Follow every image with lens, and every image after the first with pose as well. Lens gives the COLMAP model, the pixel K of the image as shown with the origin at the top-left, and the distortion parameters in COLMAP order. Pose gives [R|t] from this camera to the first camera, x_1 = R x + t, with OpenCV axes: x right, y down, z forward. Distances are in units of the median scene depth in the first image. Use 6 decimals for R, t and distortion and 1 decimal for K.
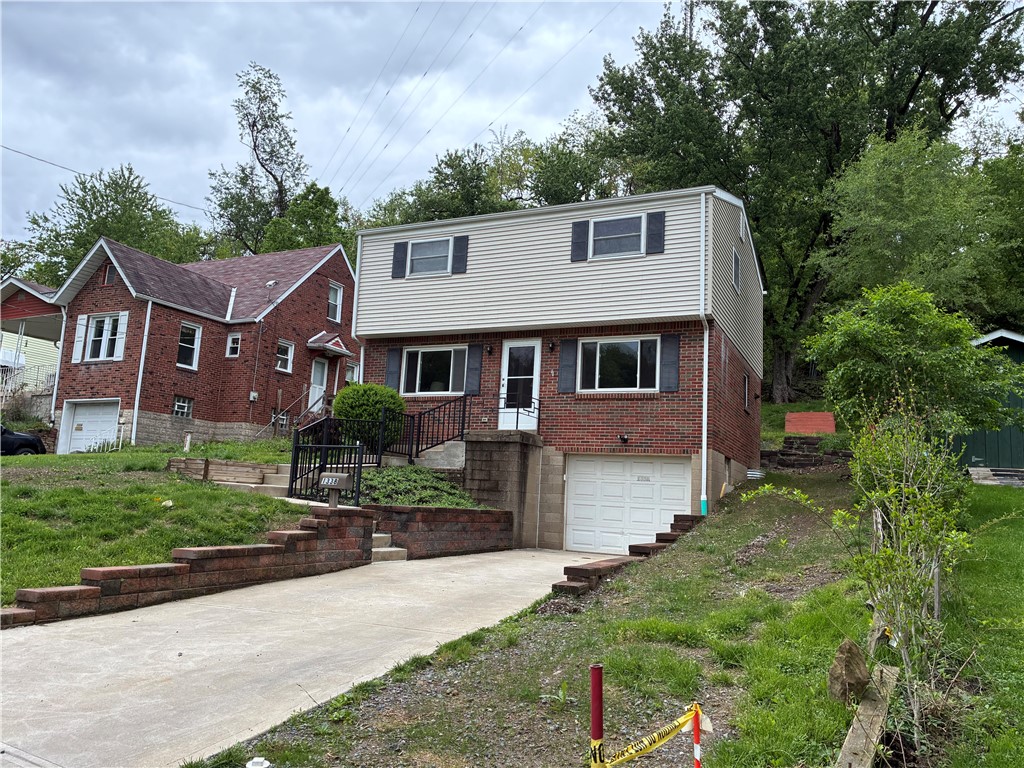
lens RADIAL K [[780.0, 0, 509.0], [0, 780.0, 389.8], [0, 0, 1]] dist [0.055452, -0.080021]
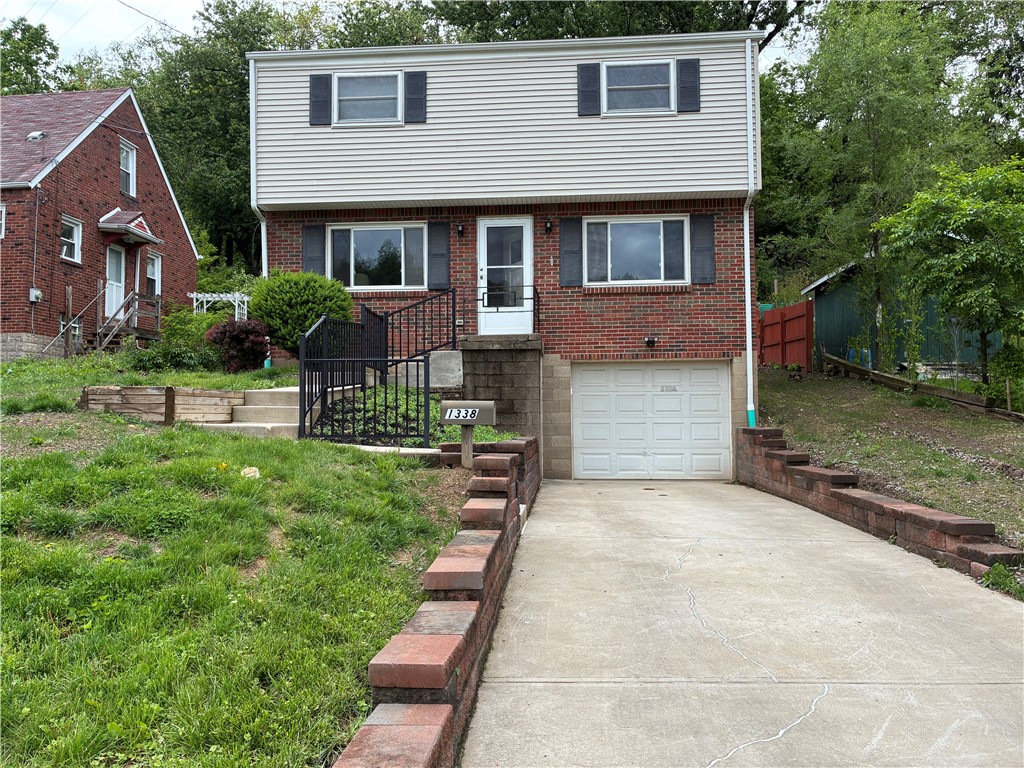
lens RADIAL K [[780.0, 0, 514.0], [0, 780.0, 385.0], [0, 0, 1]] dist [0.055452, -0.080021]
pose [[0.930437, -0.041548, 0.364089, -0.265297], [0.001610, 0.994006, 0.109316, 0.016301], [-0.366449, -0.101125, 0.924926, 0.261681]]
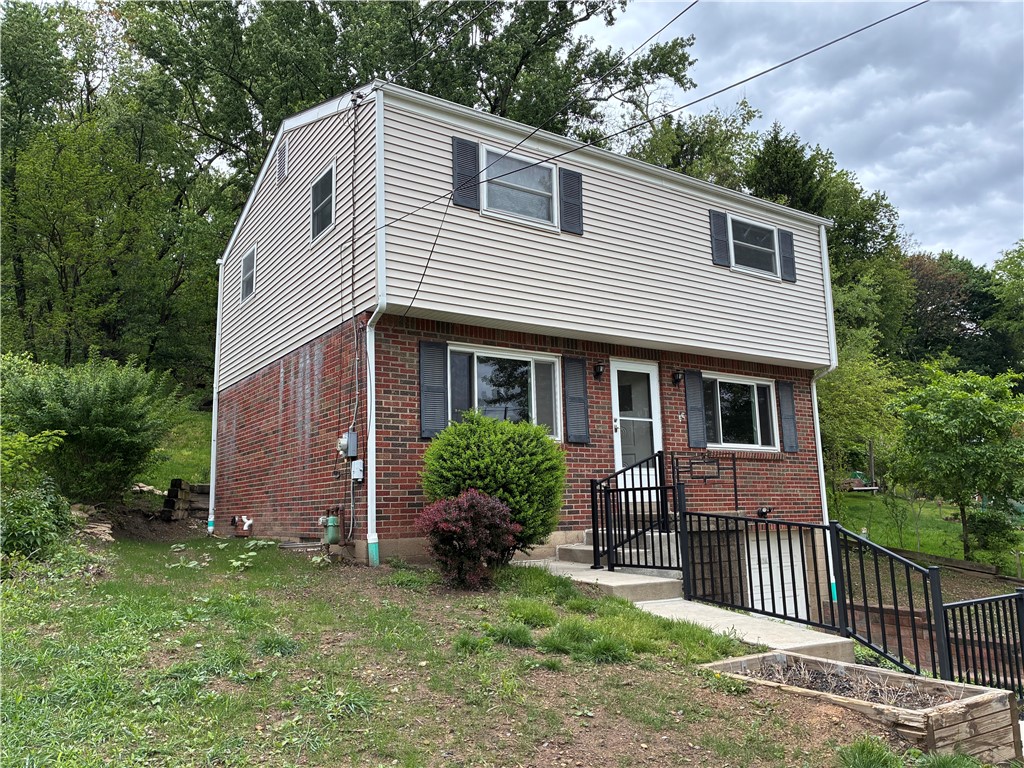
lens RADIAL K [[780.0, 0, 512.6], [0, 780.0, 386.2], [0, 0, 1]] dist [0.055452, -0.080021]
pose [[0.505923, 0.071113, 0.859642, -0.597752], [-0.085273, 0.995837, -0.032194, -0.013543], [-0.858353, -0.057016, 0.509881, 0.754821]]
